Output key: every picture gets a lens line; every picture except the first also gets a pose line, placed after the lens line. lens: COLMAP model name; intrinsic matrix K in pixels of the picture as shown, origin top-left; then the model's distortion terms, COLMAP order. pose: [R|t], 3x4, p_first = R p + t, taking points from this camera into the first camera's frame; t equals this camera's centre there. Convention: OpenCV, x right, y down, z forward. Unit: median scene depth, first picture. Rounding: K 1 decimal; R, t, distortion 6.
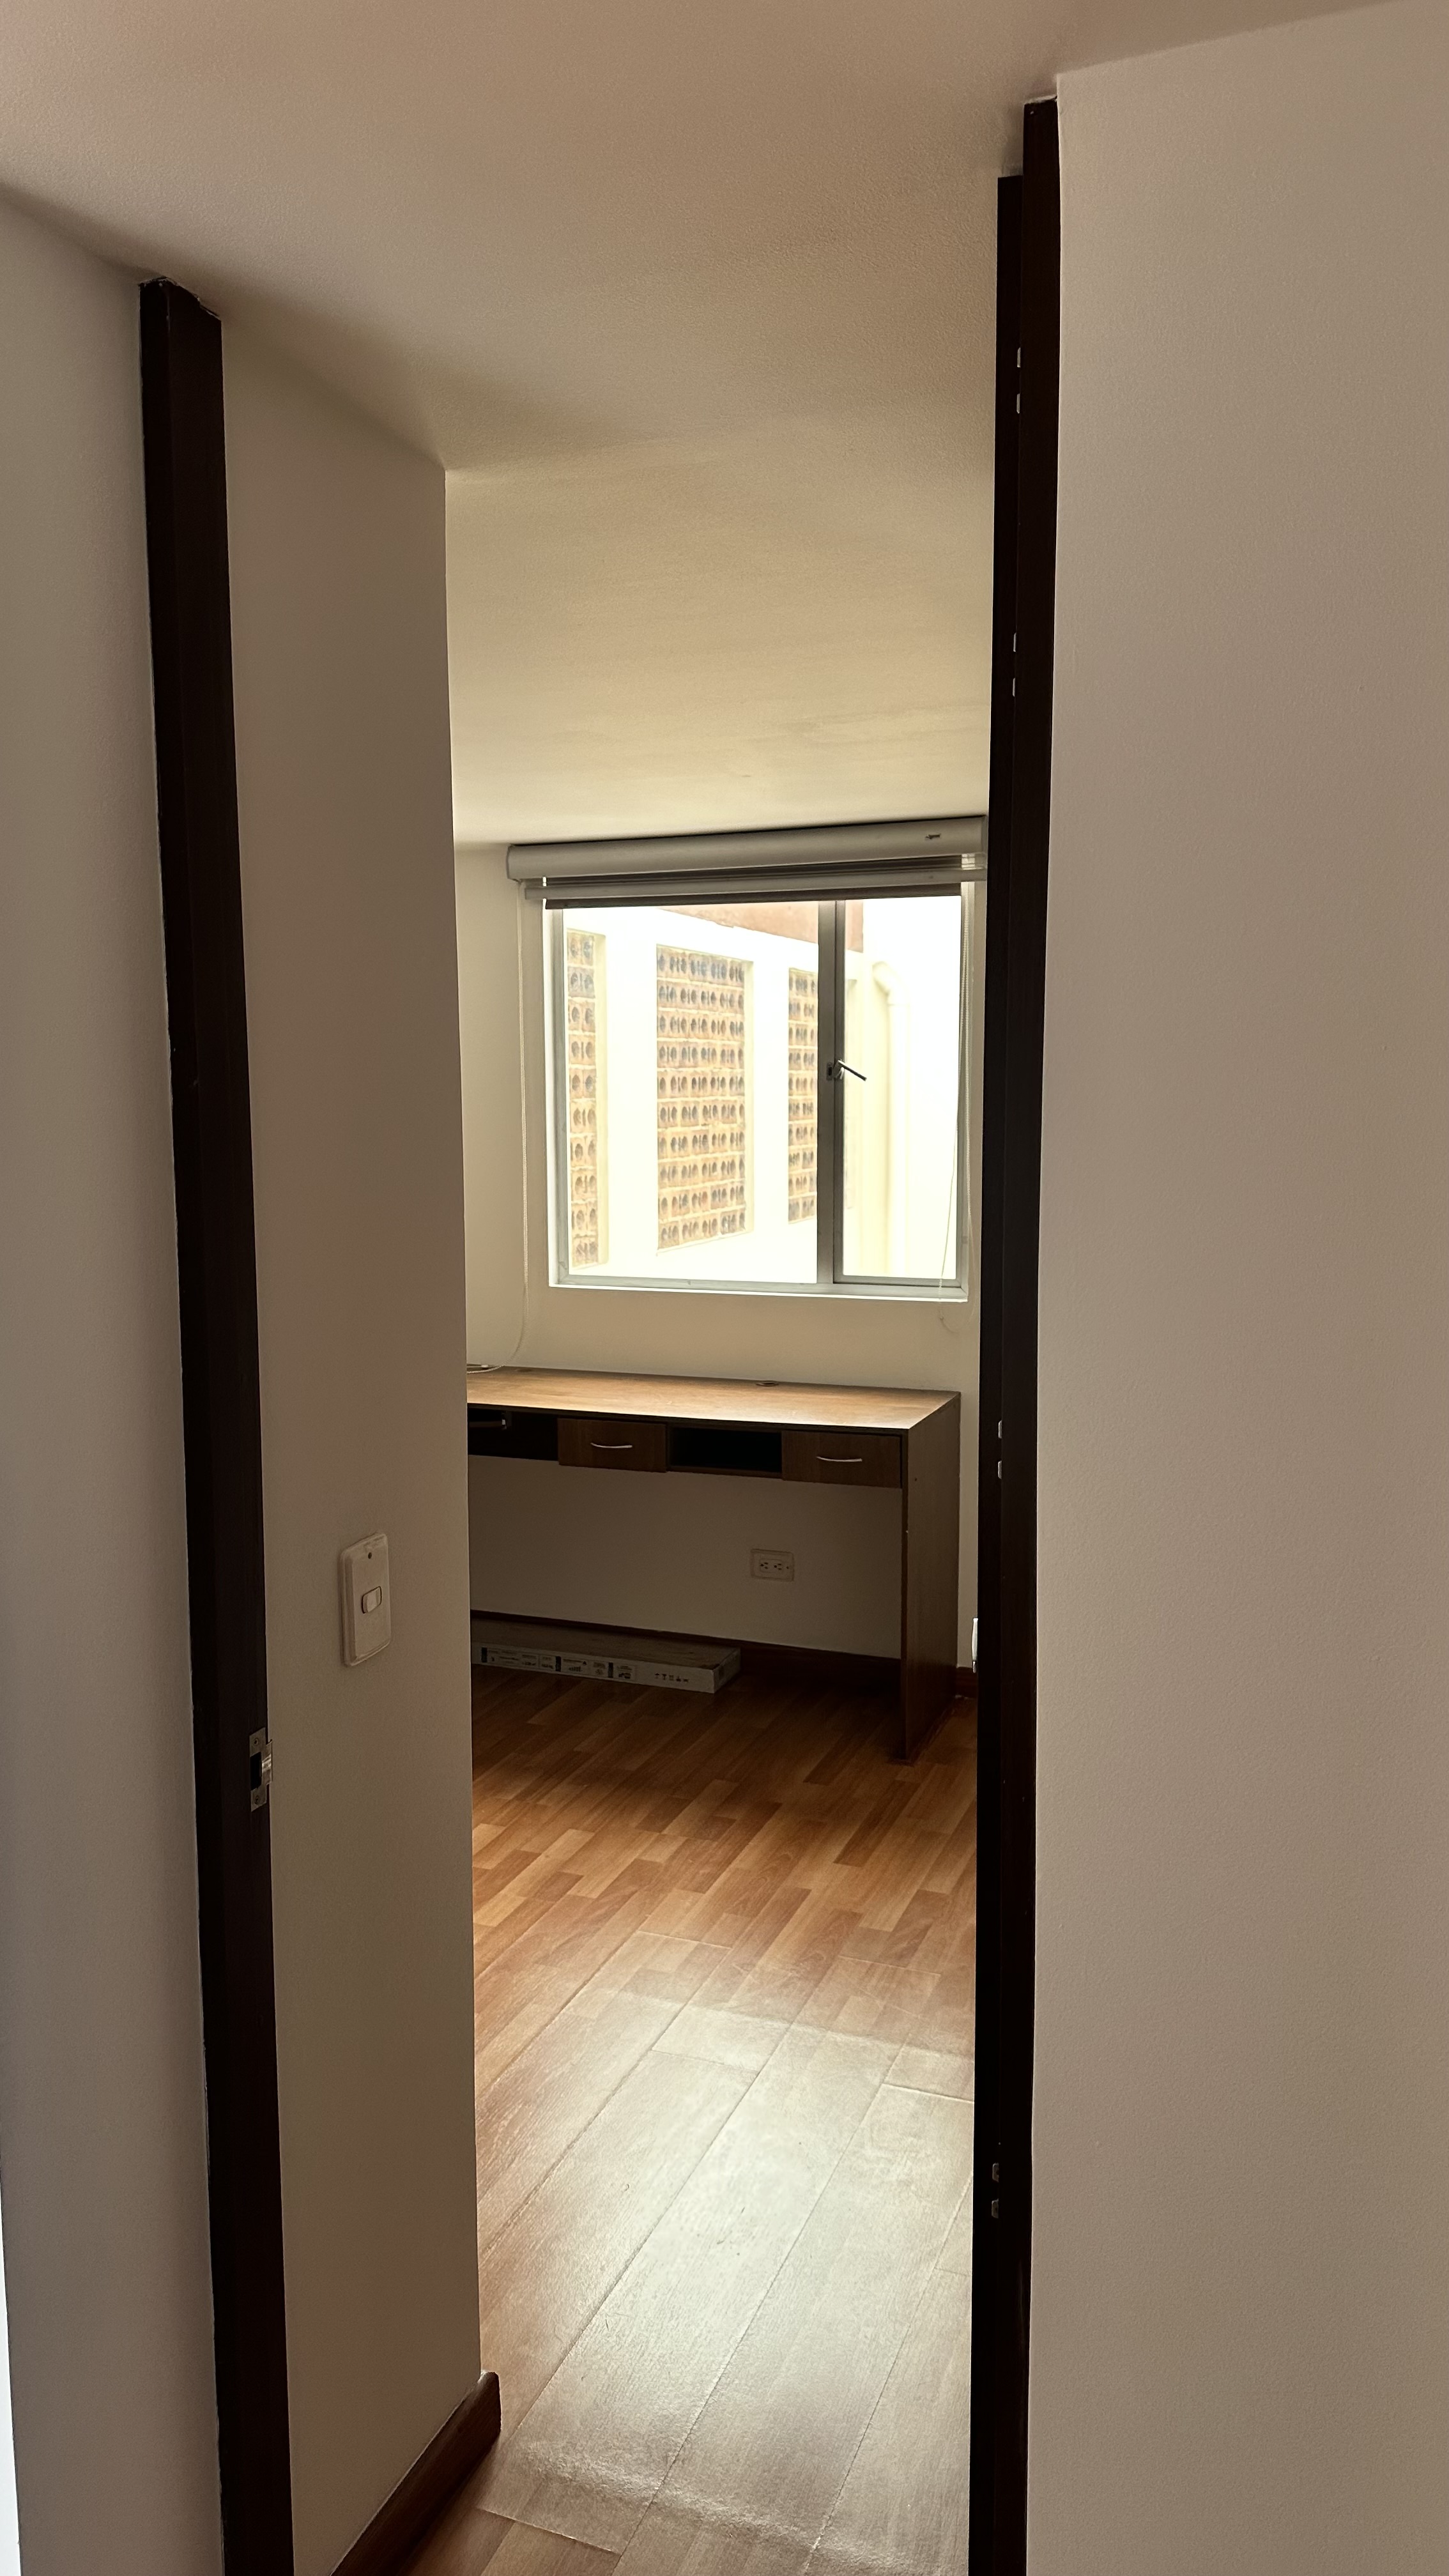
lens RADIAL K [[1769.8, 0, 717.3], [0, 1769.8, 1287.5], [0, 0, 1]] dist [0.184488, -0.286810]
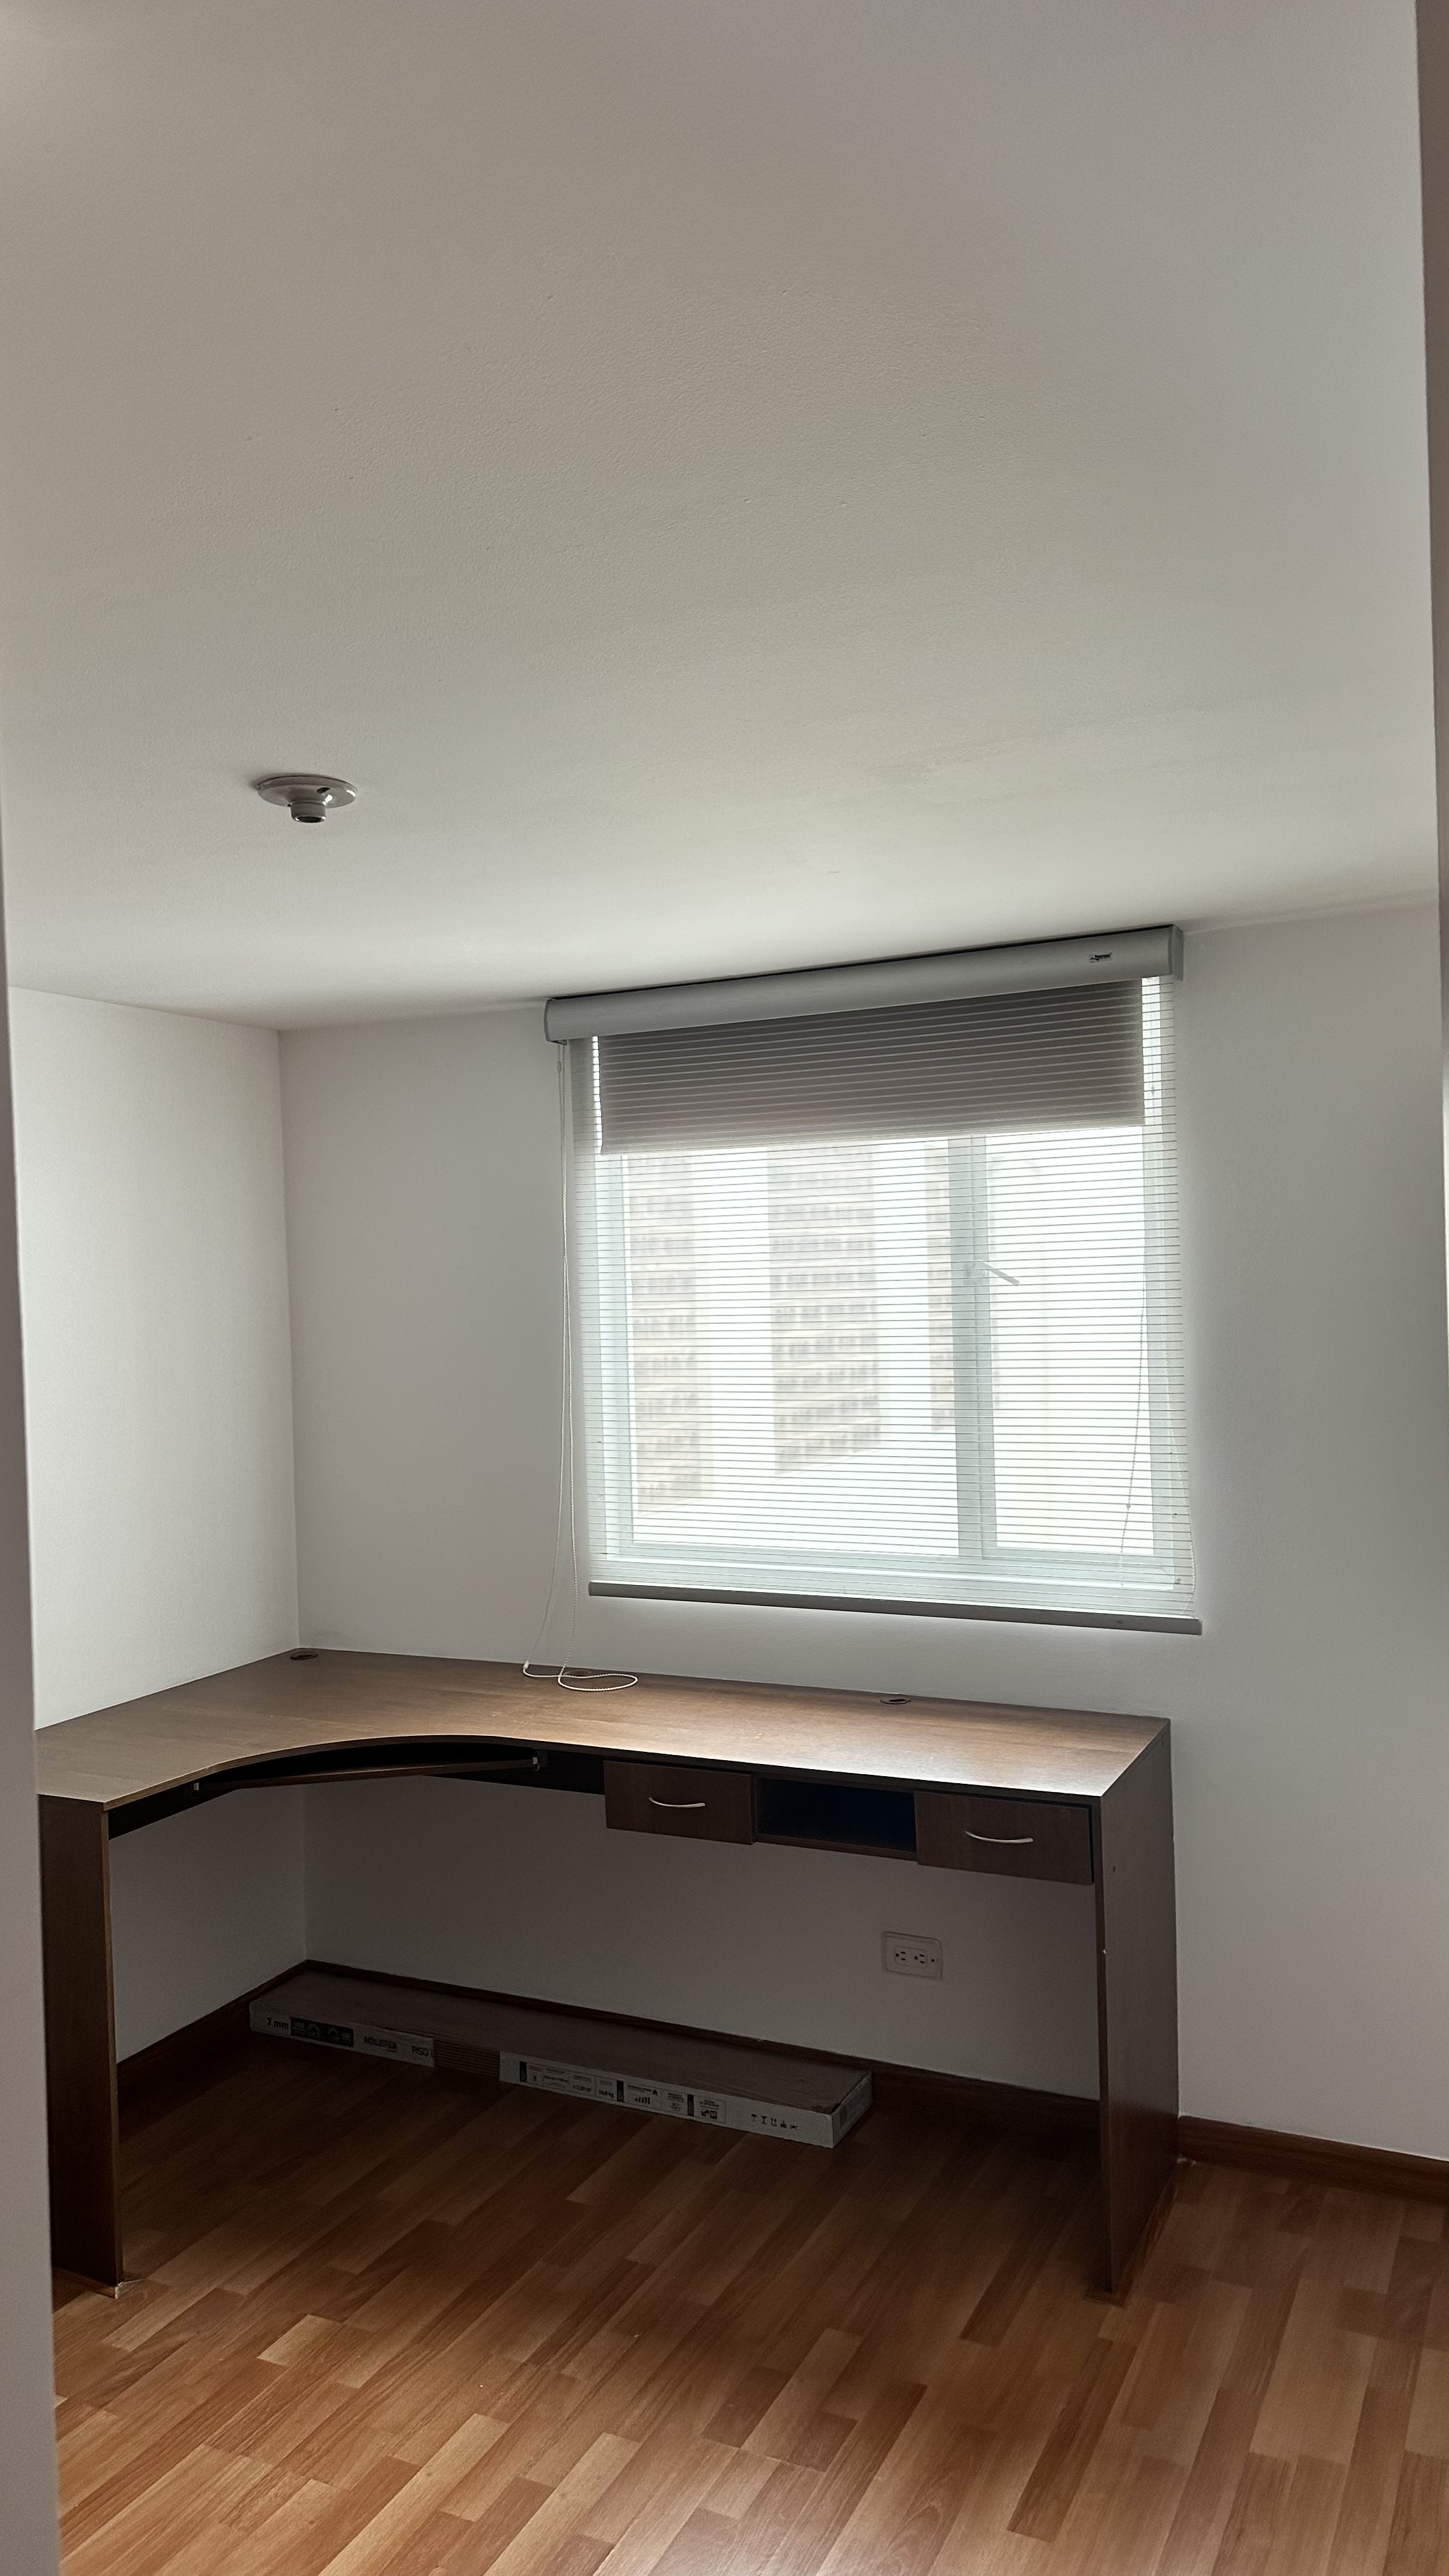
lens RADIAL K [[1769.8, 0, 717.3], [0, 1769.8, 1287.5], [0, 0, 1]] dist [0.184488, -0.286810]
pose [[0.996205, -0.020805, -0.084513, 0.020608], [0.012098, 0.994684, -0.102256, -0.040706], [0.086191, 0.100846, 0.991162, 0.244558]]
